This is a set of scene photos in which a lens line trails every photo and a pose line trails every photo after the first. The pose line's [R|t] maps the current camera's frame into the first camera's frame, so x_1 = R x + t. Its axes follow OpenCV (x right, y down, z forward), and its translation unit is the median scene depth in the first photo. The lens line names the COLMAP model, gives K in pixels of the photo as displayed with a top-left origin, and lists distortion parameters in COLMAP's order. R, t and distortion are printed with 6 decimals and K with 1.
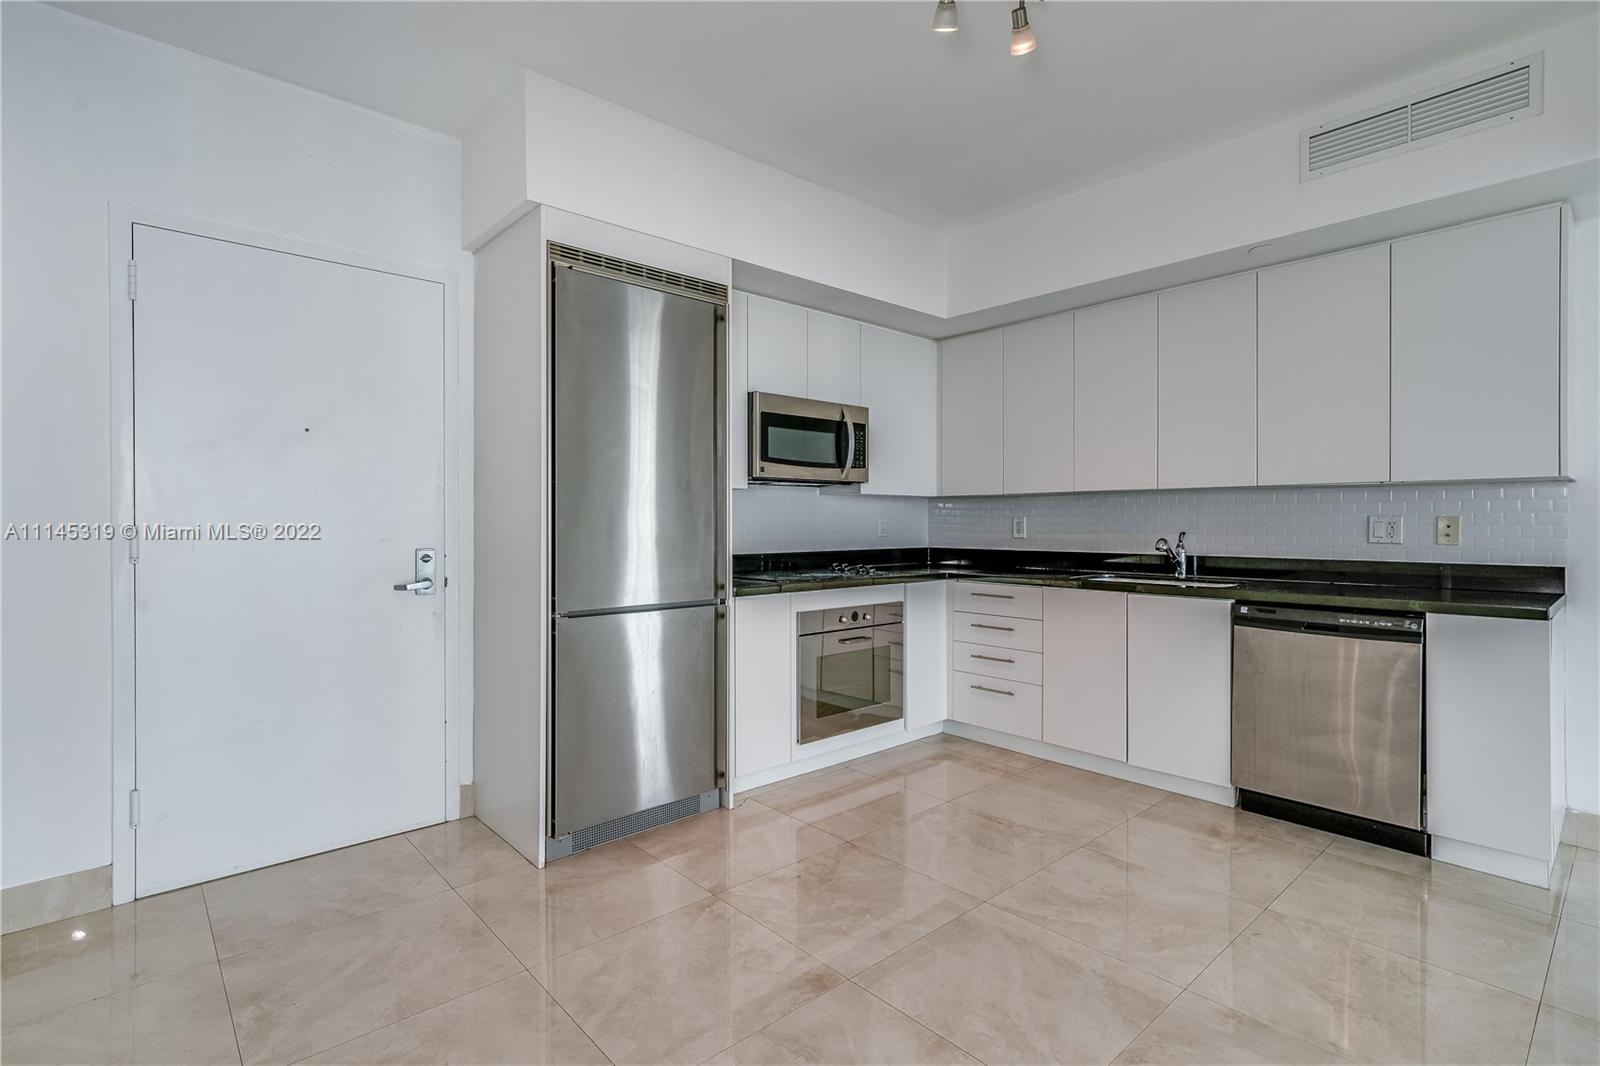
lens RADIAL K [[775.7, 0, 809.5], [0, 775.7, 526.6], [0, 0, 1]] dist [0.001518, 0.002997]
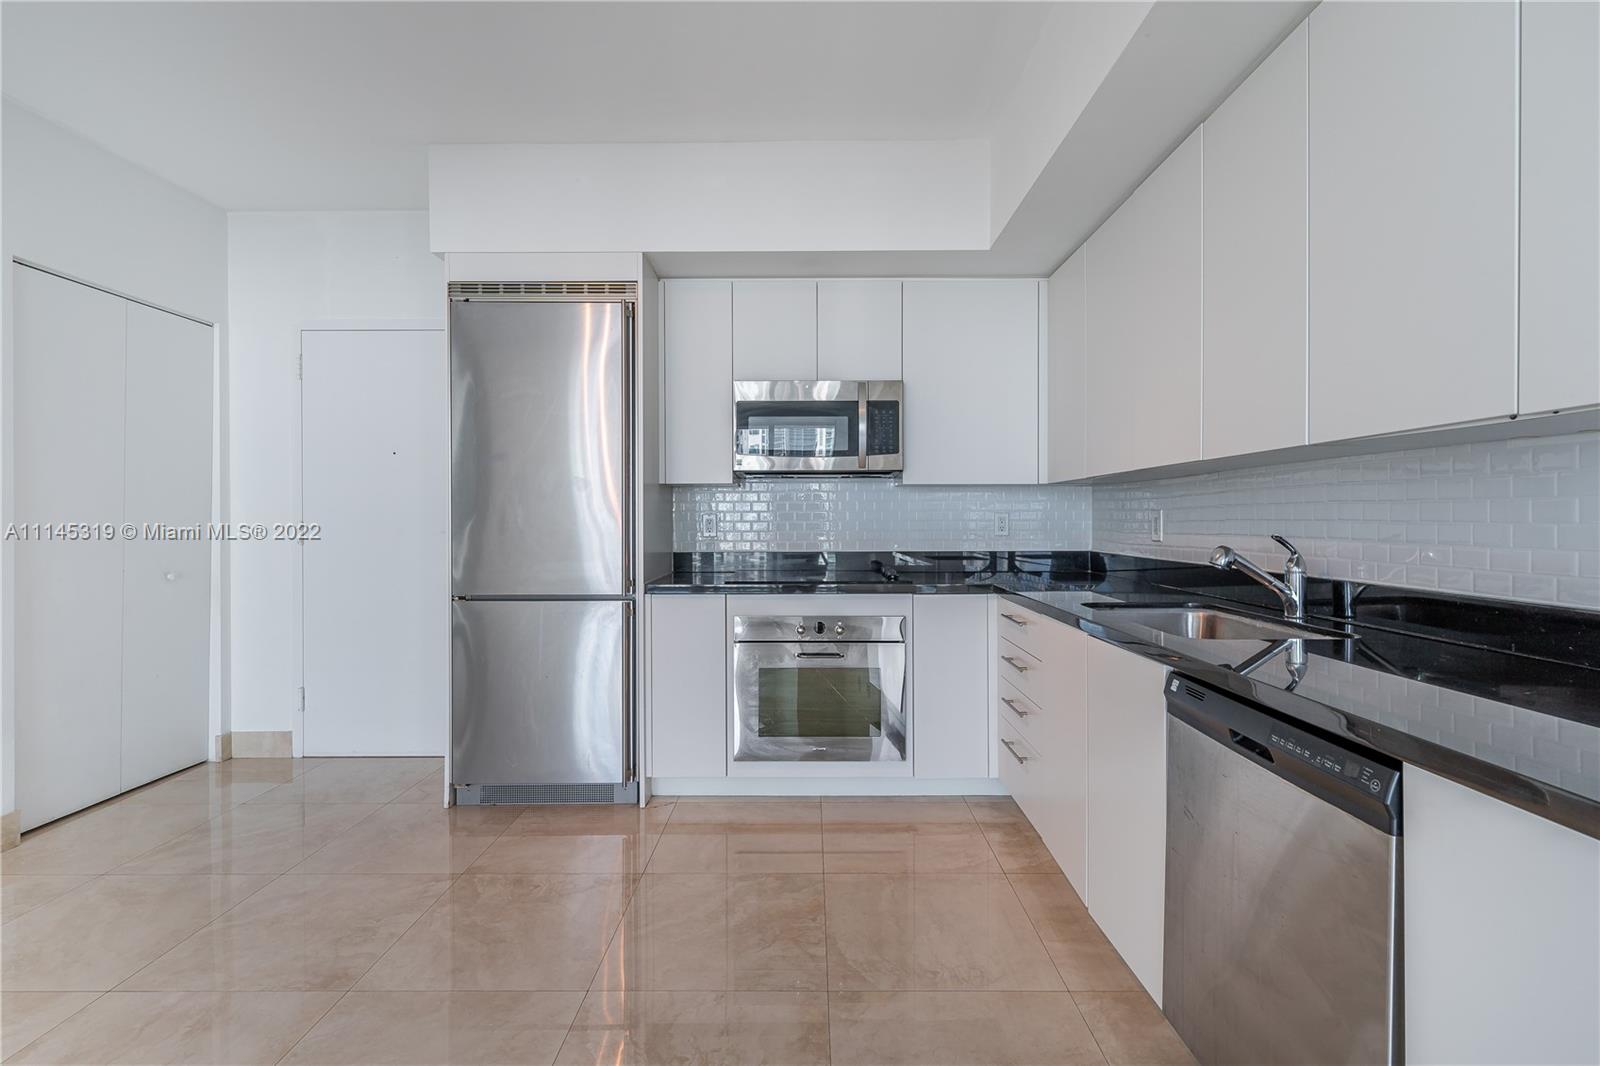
lens RADIAL K [[739.9, 0, 806.2], [0, 739.9, 524.8], [0, 0, 1]] dist [0.004548, -0.004741]
pose [[0.730750, 0.004293, -0.682631, 0.685611], [-0.001902, 0.999989, 0.004253, -0.002393], [0.682642, -0.001810, 0.730751, 0.445949]]
